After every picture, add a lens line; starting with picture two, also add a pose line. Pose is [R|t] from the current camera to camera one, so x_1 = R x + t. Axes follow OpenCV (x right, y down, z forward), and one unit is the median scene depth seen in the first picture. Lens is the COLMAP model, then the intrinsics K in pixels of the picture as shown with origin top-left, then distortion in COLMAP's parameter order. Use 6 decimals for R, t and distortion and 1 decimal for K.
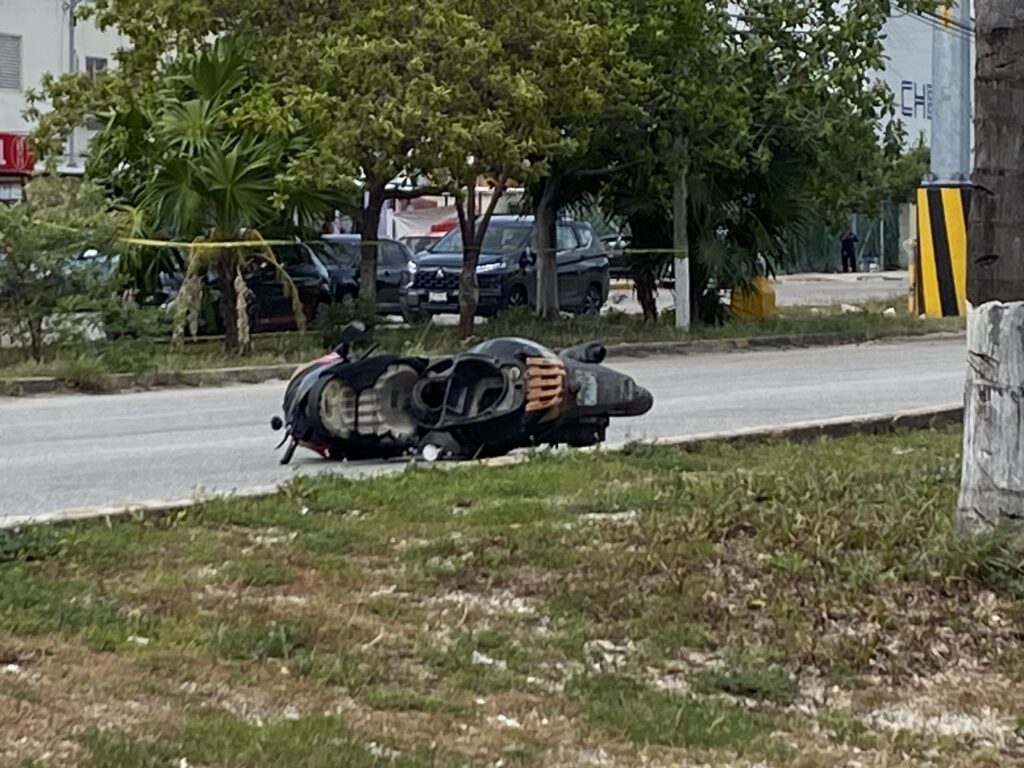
lens RADIAL K [[3880.4, 0, 512.0], [0, 3880.4, 384.0], [0, 0, 1]] dist [0.031404, 2.324889]
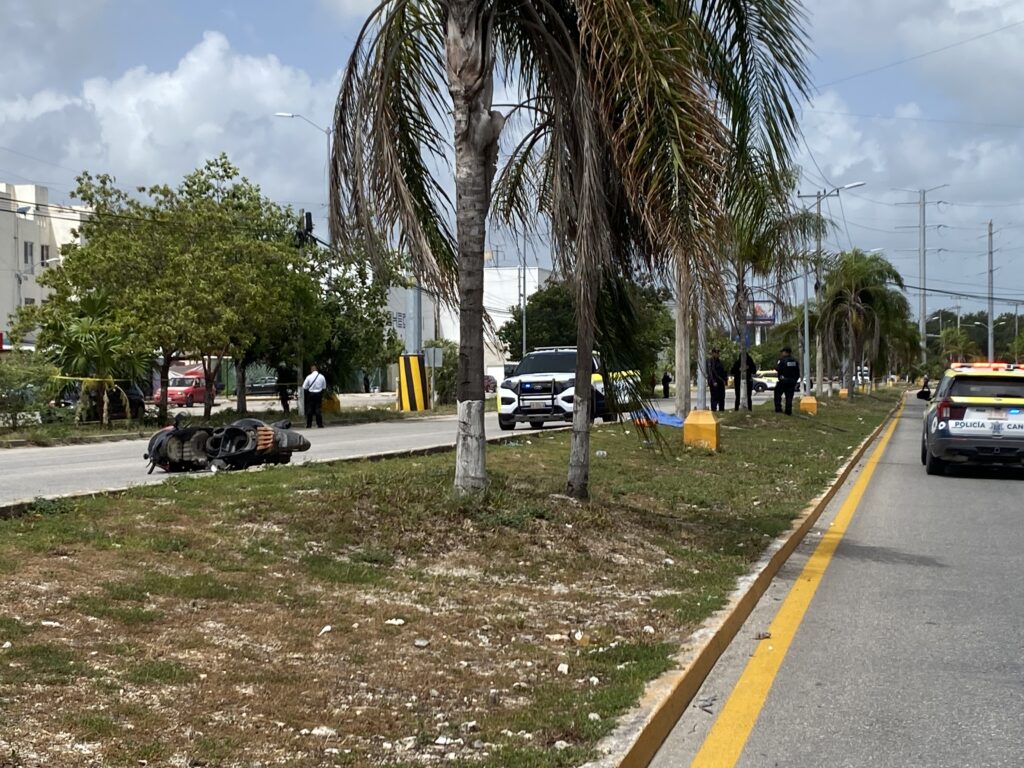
lens RADIAL K [[1702.6, 0, 512.0], [0, 1702.6, 384.0], [0, 0, 1]] dist [0.051890, 0.036707]
pose [[0.982256, -0.002688, 0.187528, -0.048974], [0.009344, 0.999357, -0.034621, 0.005617], [-0.187315, 0.035759, 0.981649, -0.060642]]
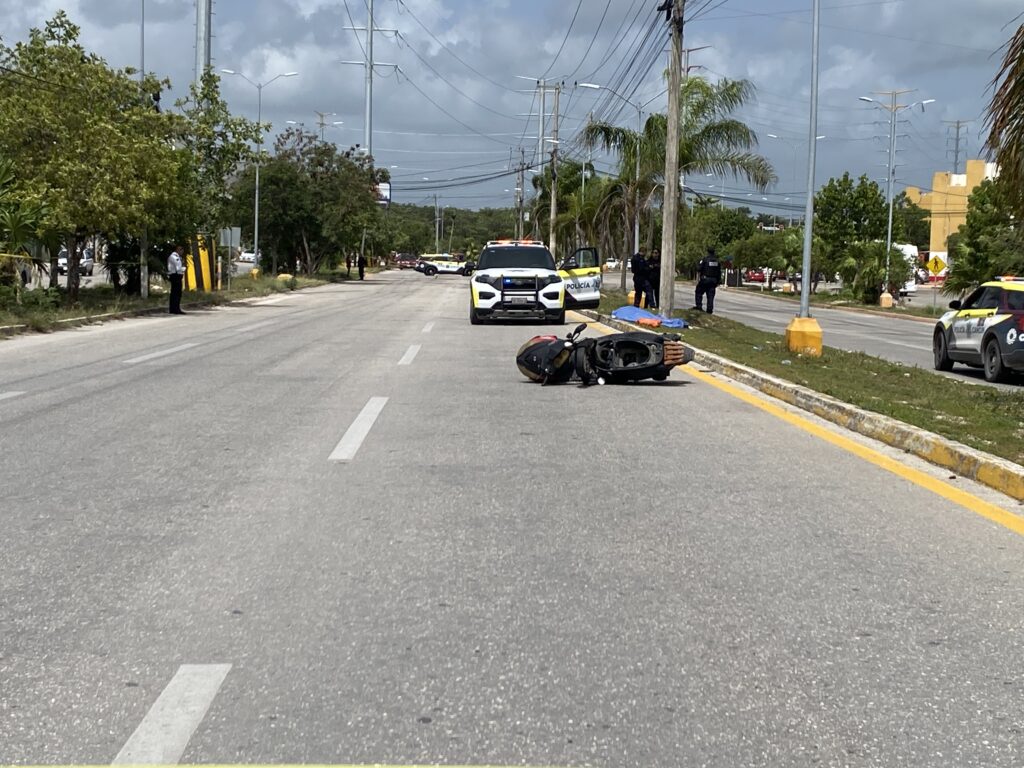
lens RADIAL K [[1722.1, 0, 512.0], [0, 1722.1, 384.0], [0, 0, 1]] dist [0.011753, -0.024830]
pose [[0.907033, -0.002578, 0.421051, -0.645613], [-0.014045, 0.999240, 0.036374, -0.021926], [-0.420824, -0.038906, 0.906307, 0.145659]]
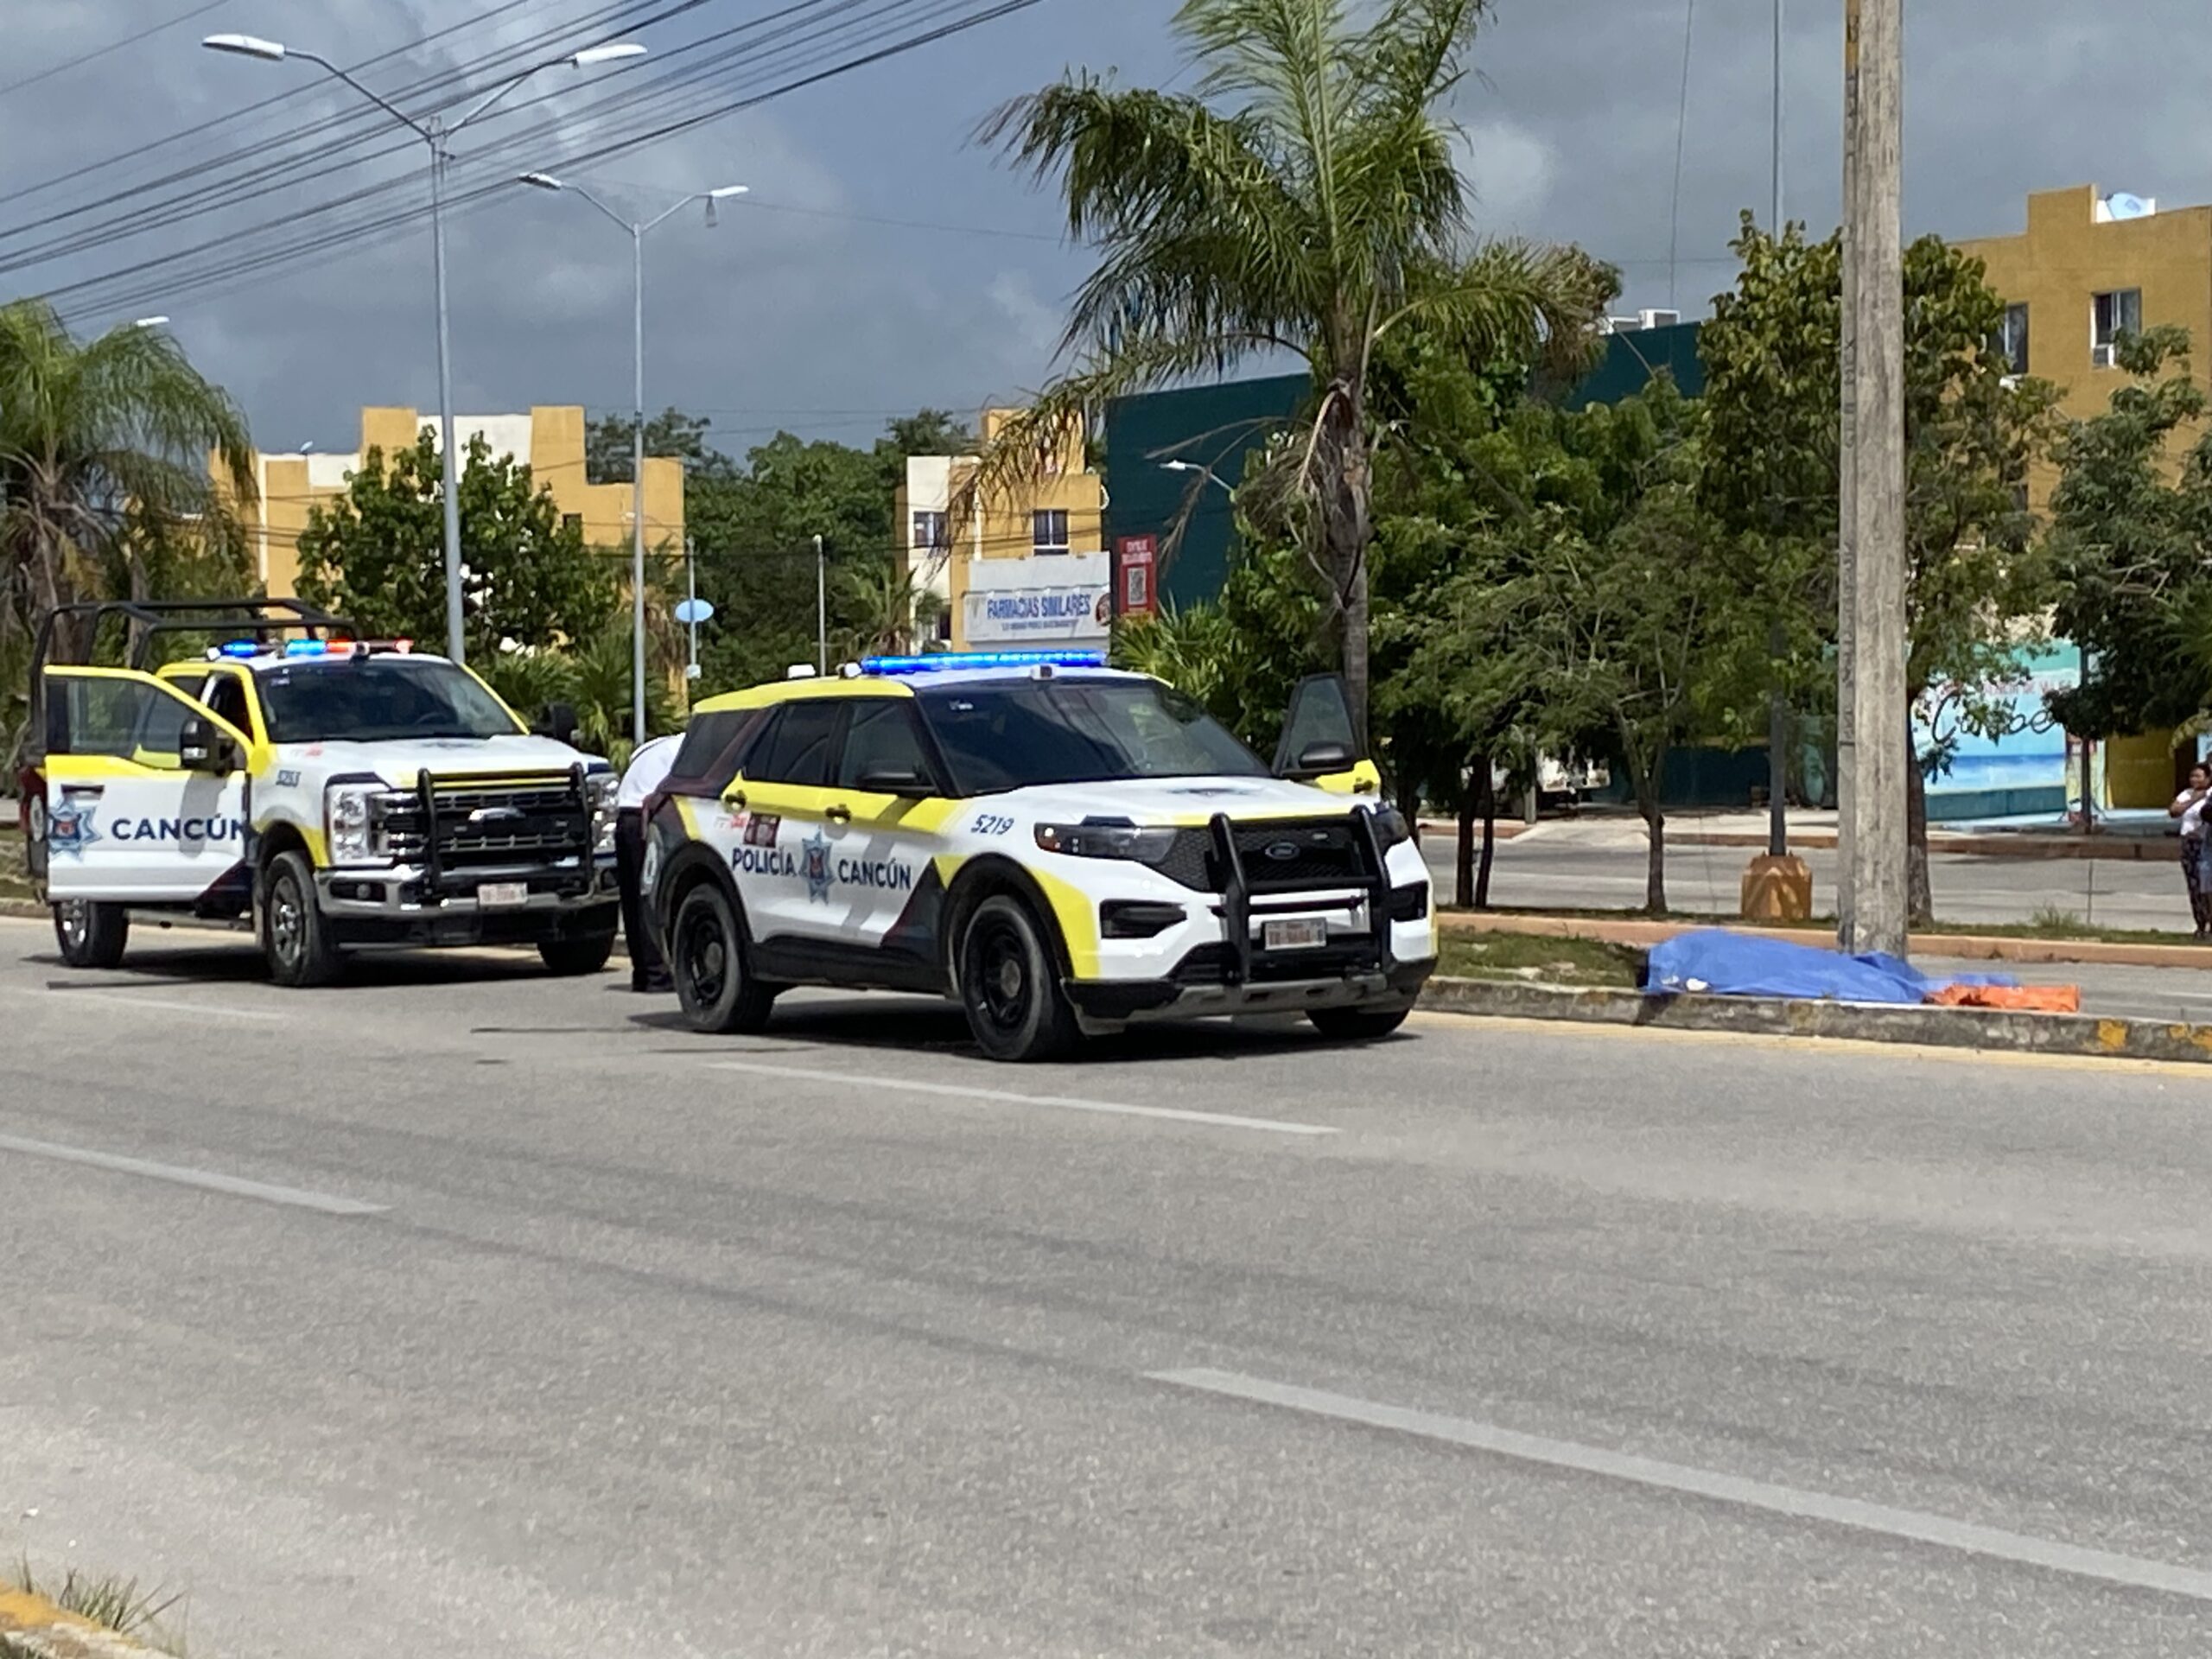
lens RADIAL K [[5062.2, 0, 1106.0], [0, 5062.2, 829.5], [0, 0, 1]] dist [0.394733, 0.069834]
pose [[0.632110, -0.019372, 0.774636, -0.814997], [0.040716, 0.999137, -0.008238, -0.077226], [-0.773808, 0.036747, 0.632354, 1.588964]]
